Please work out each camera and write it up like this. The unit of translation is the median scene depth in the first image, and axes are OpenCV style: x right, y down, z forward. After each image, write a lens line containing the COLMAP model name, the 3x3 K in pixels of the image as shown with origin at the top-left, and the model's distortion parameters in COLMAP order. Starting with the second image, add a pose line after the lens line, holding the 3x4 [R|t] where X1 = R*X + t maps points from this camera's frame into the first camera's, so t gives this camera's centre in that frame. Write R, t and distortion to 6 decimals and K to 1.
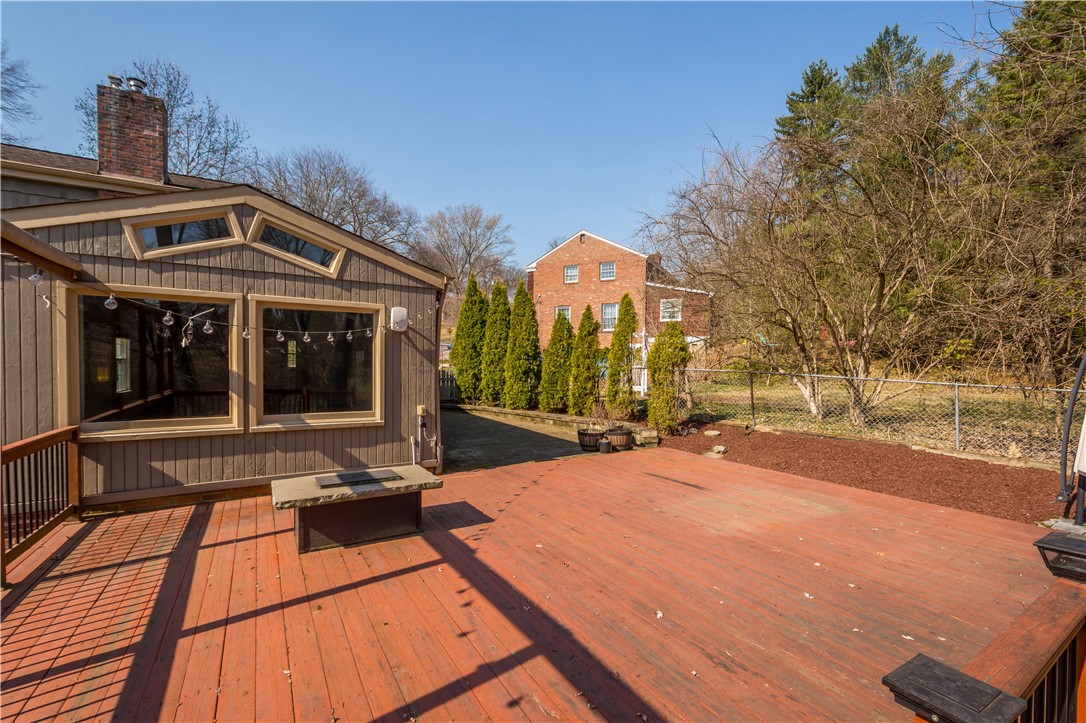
lens RADIAL K [[477.9, 0, 553.3], [0, 477.9, 371.2], [0, 0, 1]] dist [0.010894, -0.002961]
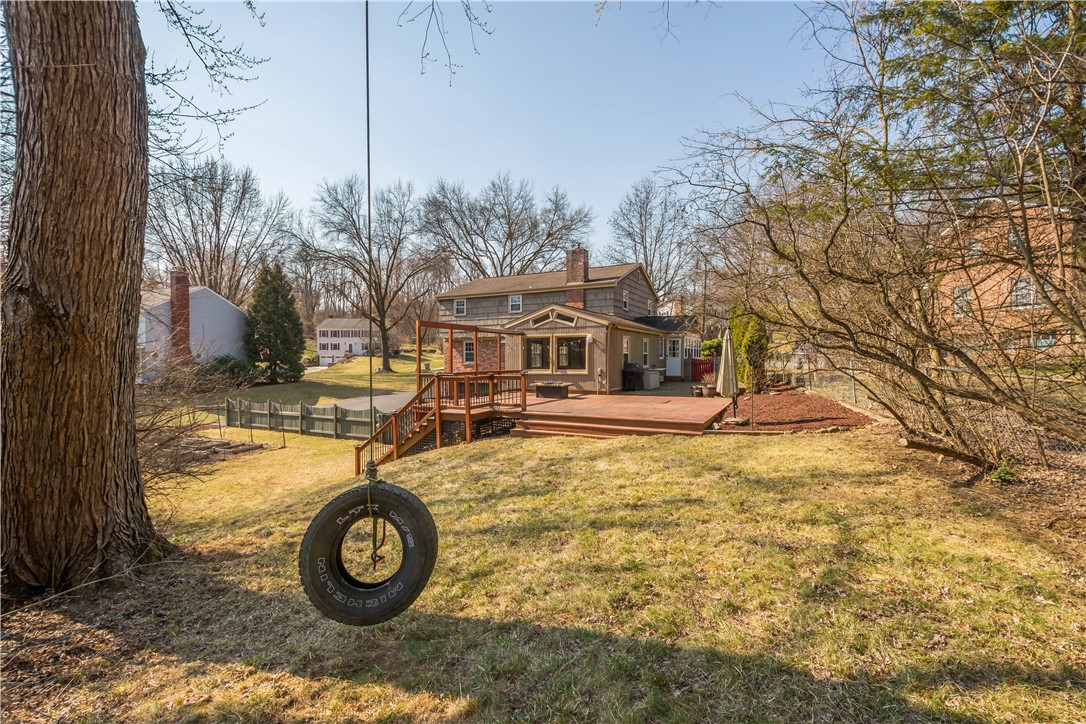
lens RADIAL K [[477.9, 0, 548.8], [0, 477.9, 366.1], [0, 0, 1]] dist [0.010894, -0.002961]
pose [[0.514879, 0.002440, -0.857259, 1.090428], [0.002540, 0.999987, 0.004372, 0.025216], [0.857259, -0.004428, 0.514867, -0.381920]]
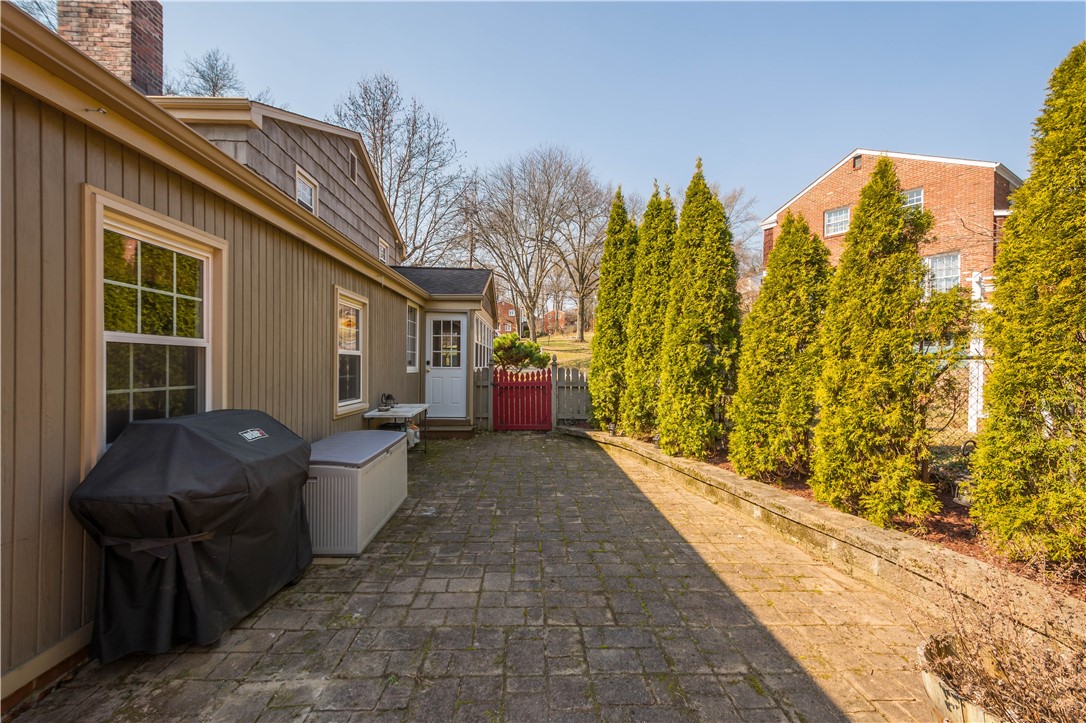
lens RADIAL K [[477.9, 0, 546.3], [0, 477.9, 368.3], [0, 0, 1]] dist [0.010894, -0.002961]
pose [[0.871729, -0.001263, -0.489987, 0.035425], [-0.001115, 0.999989, -0.004562, 0.000460], [0.489987, 0.004523, 0.871718, 0.631440]]
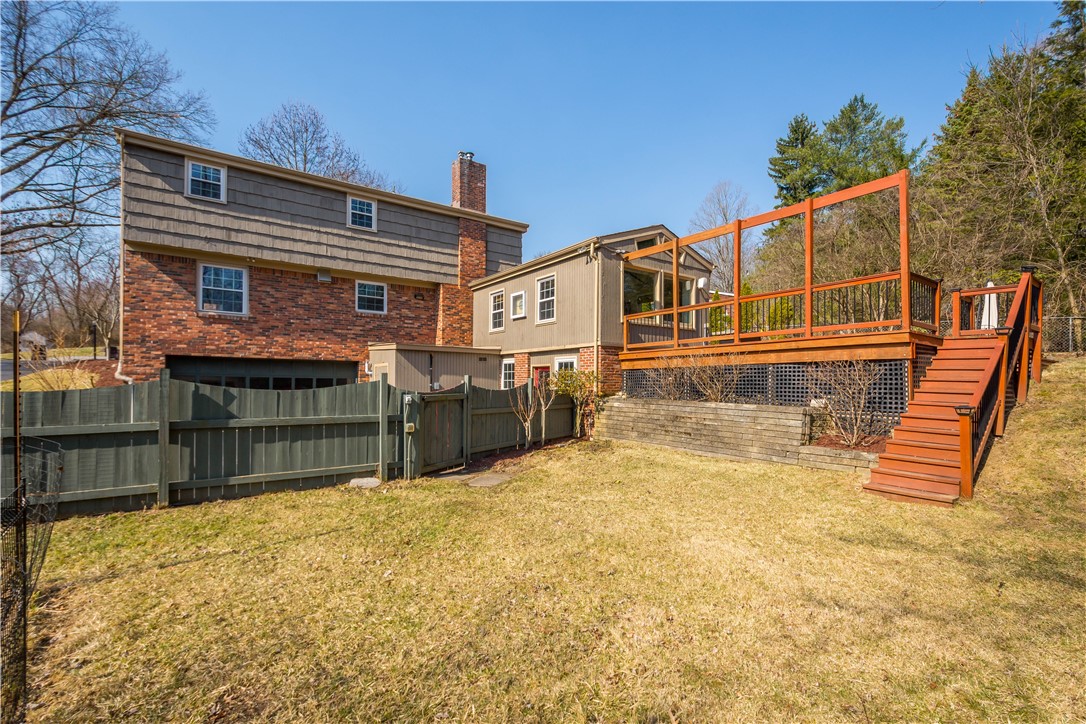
lens RADIAL K [[477.9, 0, 547.7], [0, 477.9, 379.2], [0, 0, 1]] dist [0.010894, -0.002961]
pose [[0.997385, -0.002097, 0.072235, -0.655161], [0.002976, 0.999923, -0.012061, 0.200401], [-0.072204, 0.012245, 0.997315, -0.647051]]
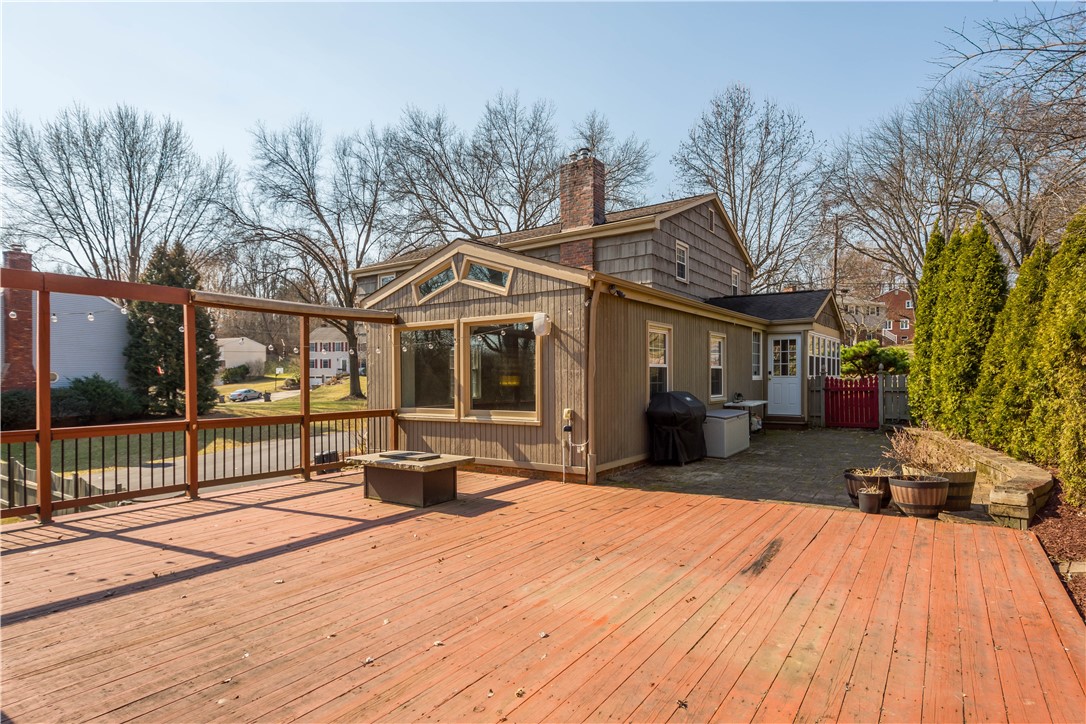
lens RADIAL K [[583.1, 0, 541.7], [0, 583.1, 382.7], [0, 0, 1]] dist [0.001155, -0.000833]
pose [[0.395308, -0.004765, -0.918536, 0.448713], [0.004812, 0.999984, -0.003117, 0.011479], [0.918536, -0.003188, 0.395325, 0.265512]]
